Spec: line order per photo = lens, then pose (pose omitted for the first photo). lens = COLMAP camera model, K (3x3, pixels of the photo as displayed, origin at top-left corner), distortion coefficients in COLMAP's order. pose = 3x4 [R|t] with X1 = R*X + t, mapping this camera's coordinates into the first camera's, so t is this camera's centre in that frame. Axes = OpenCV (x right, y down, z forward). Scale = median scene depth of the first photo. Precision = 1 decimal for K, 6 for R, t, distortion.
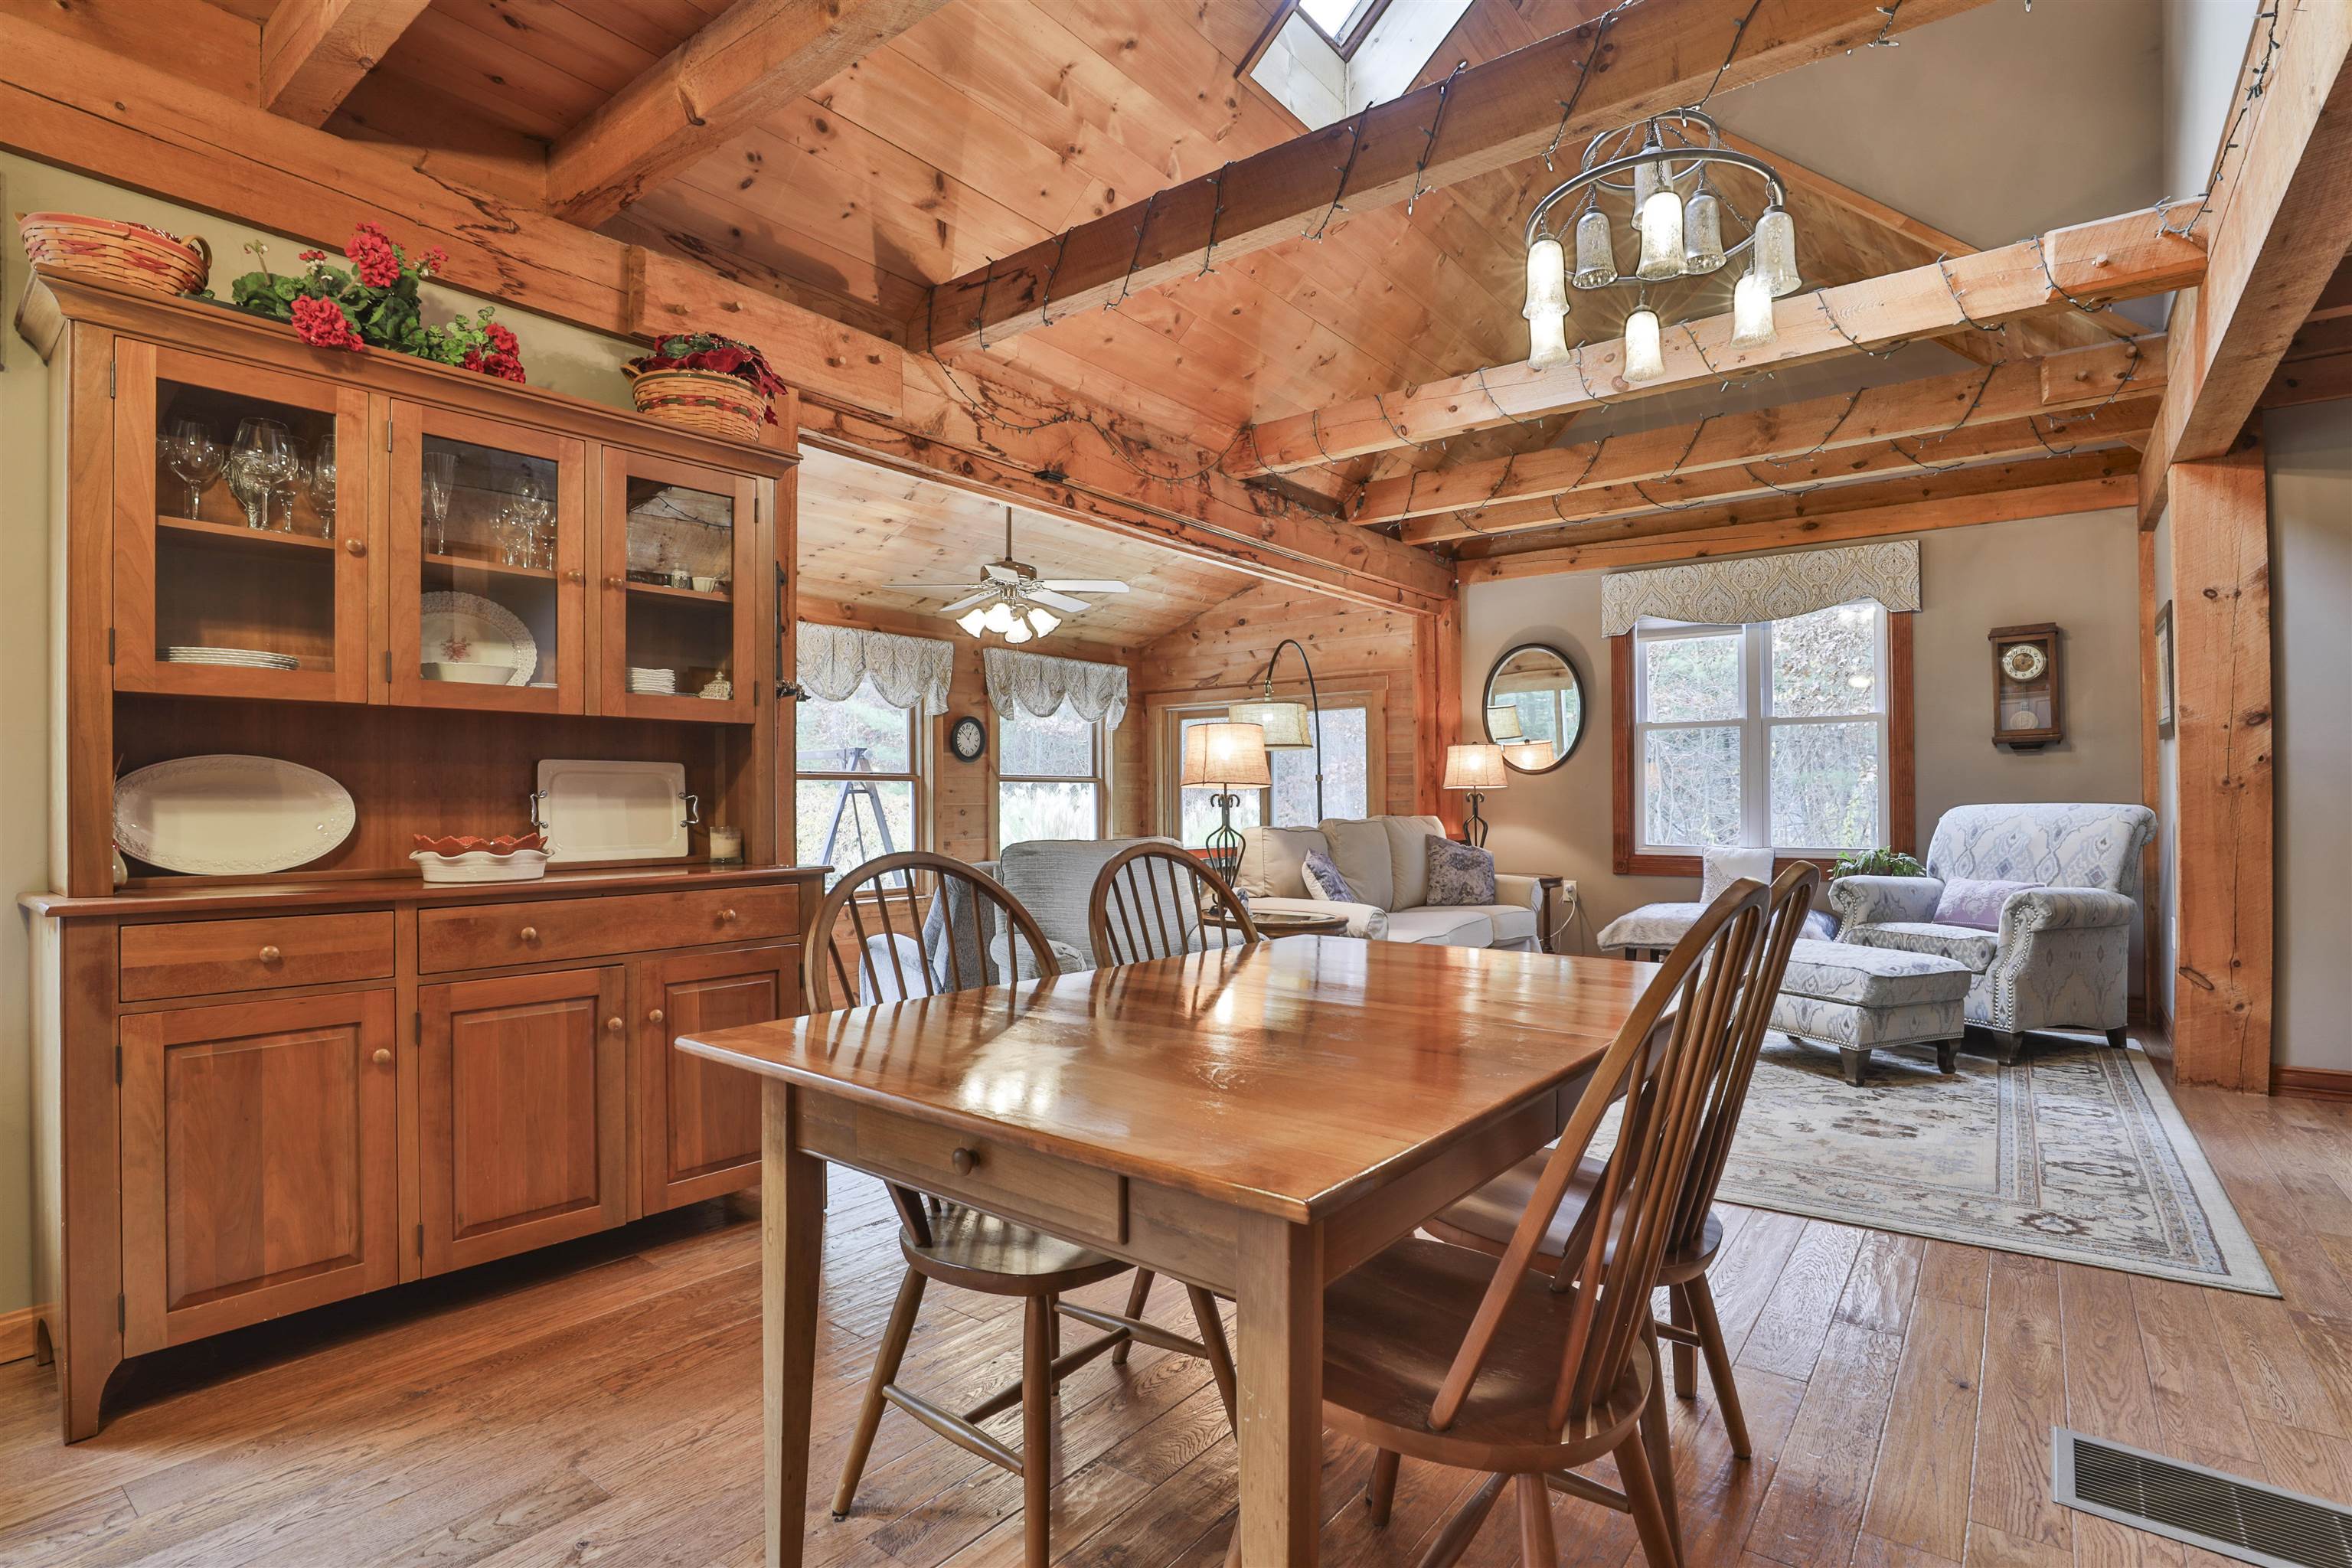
lens RADIAL K [[1135.1, 0, 1176.0], [0, 1135.1, 784.0], [0, 0, 1]] dist [-0.041906, 0.000396]
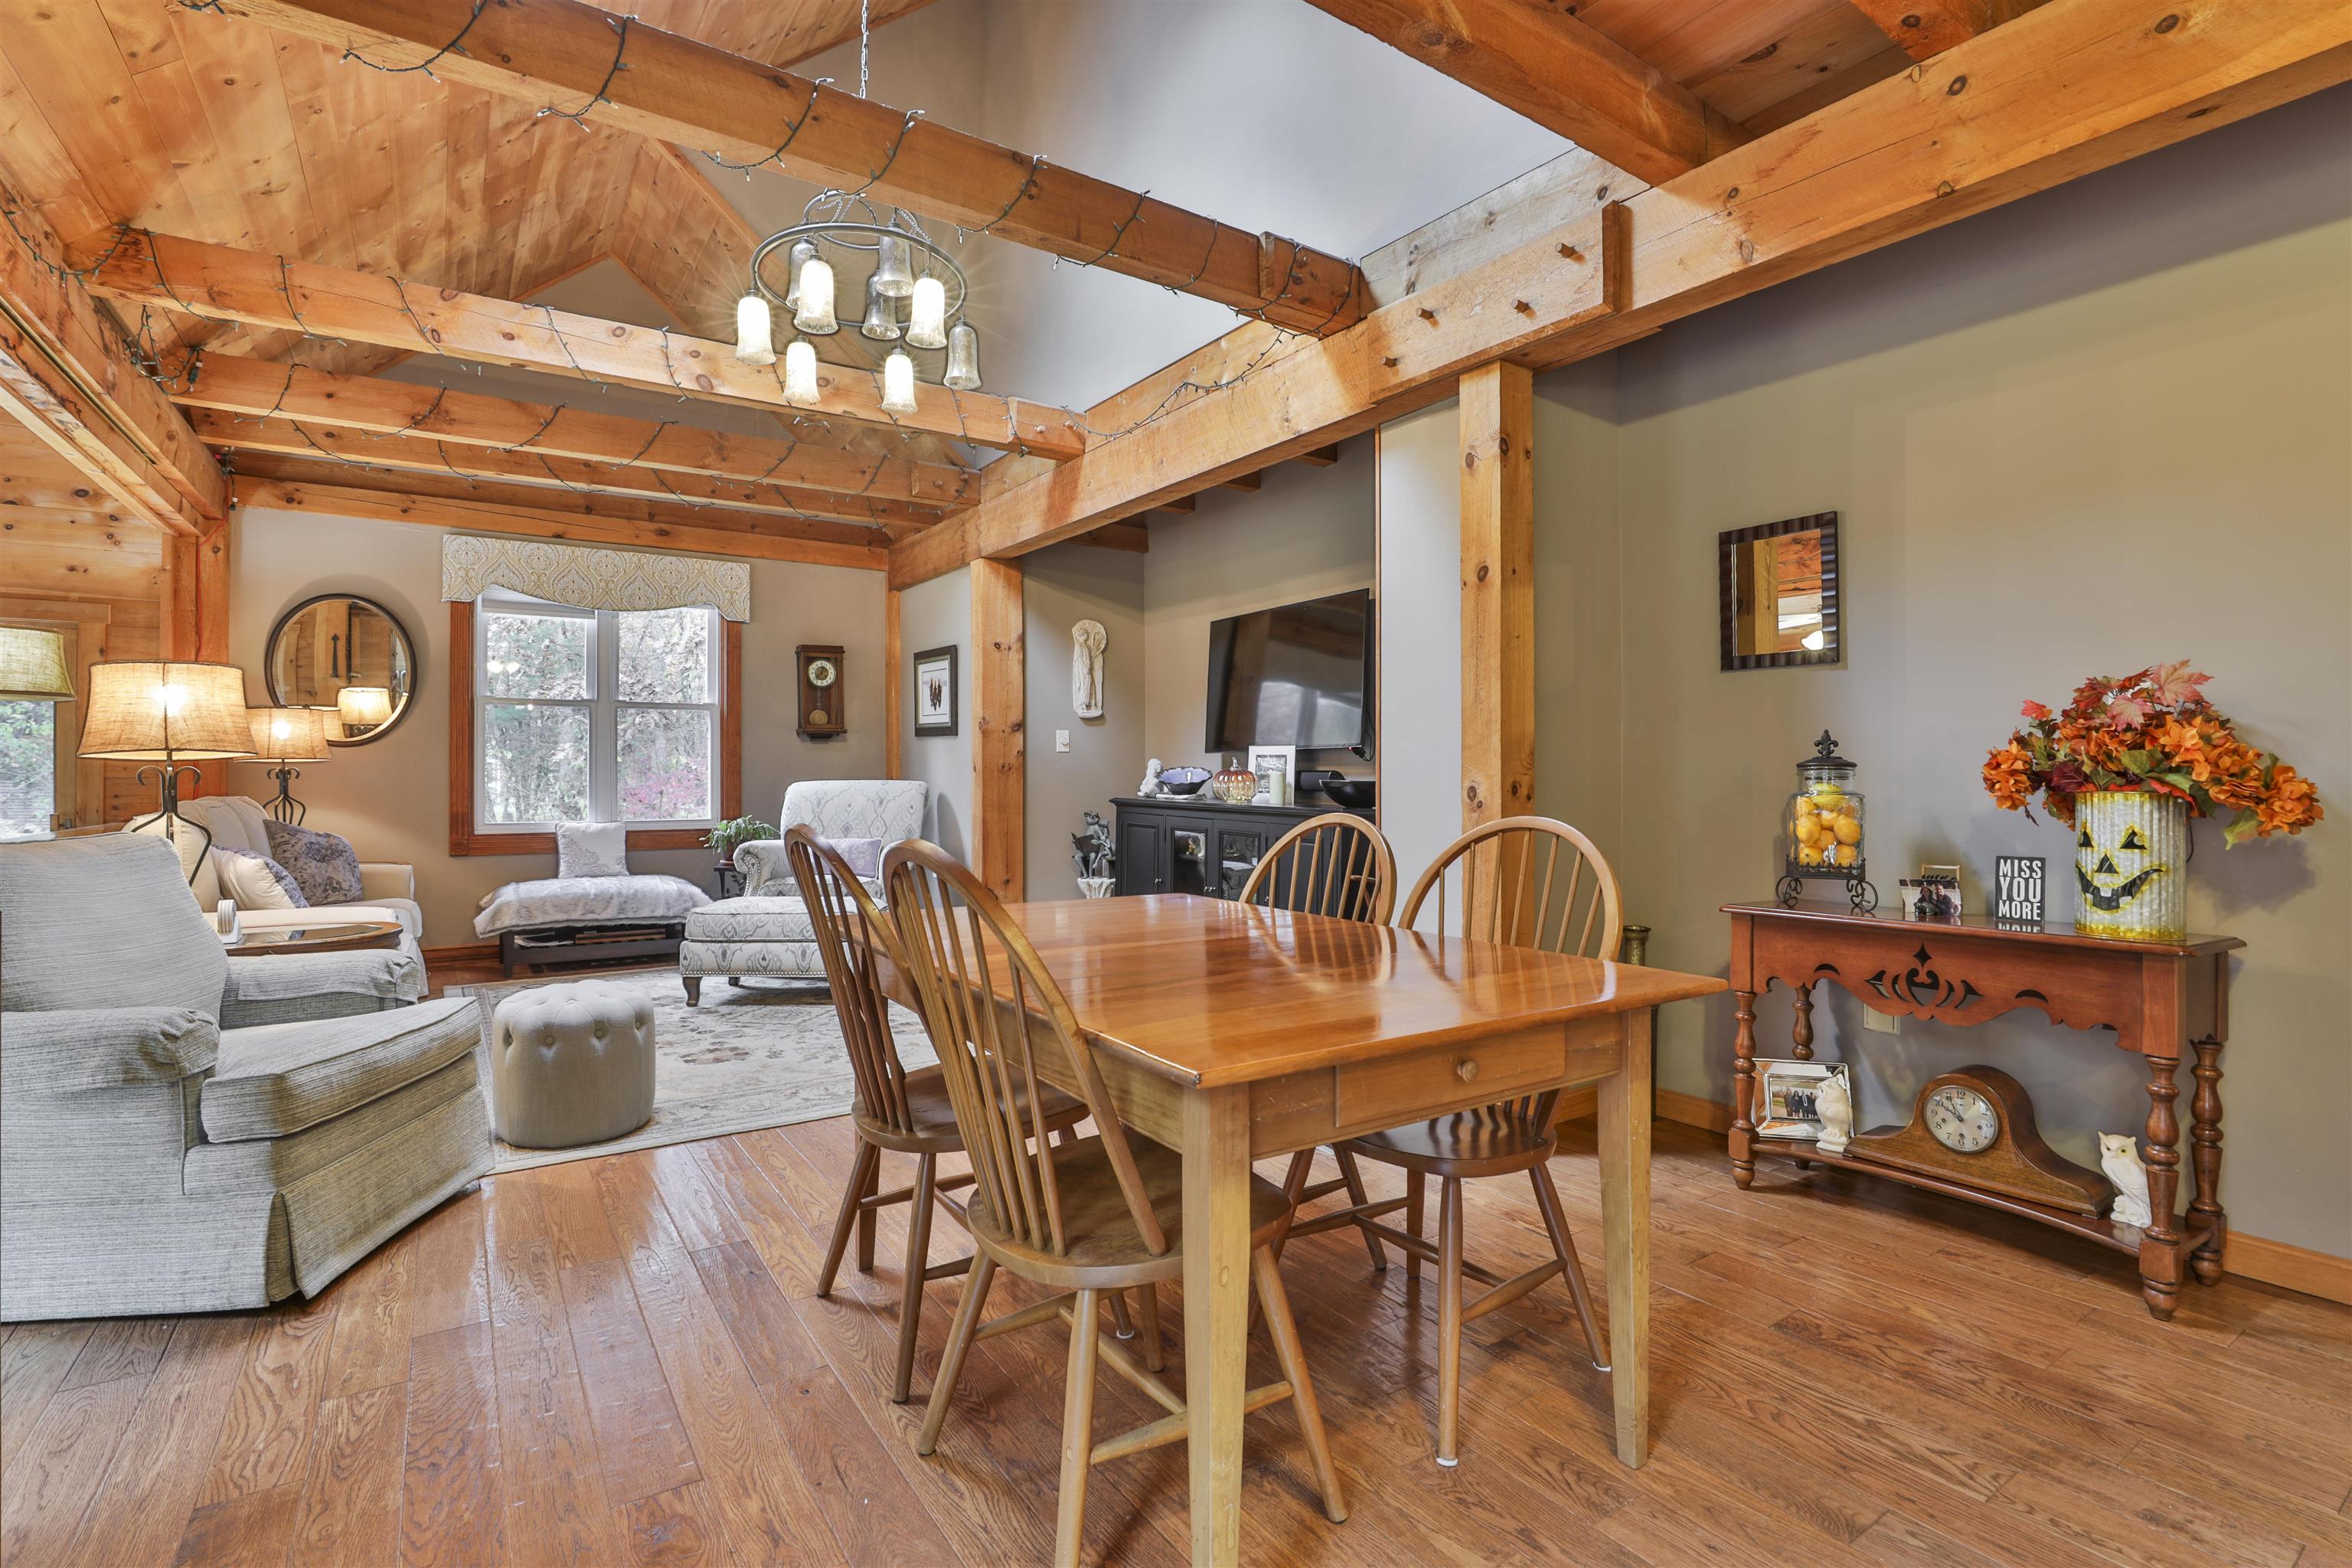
lens RADIAL K [[1070.7, 0, 1172.6], [0, 1070.7, 771.8], [0, 0, 1]] dist [-0.030090, 0.000735]
pose [[0.317077, 0.006227, 0.948379, -0.282597], [-0.013019, 0.999913, -0.002213, 0.004343], [-0.948310, -0.011645, 0.317131, 0.178957]]
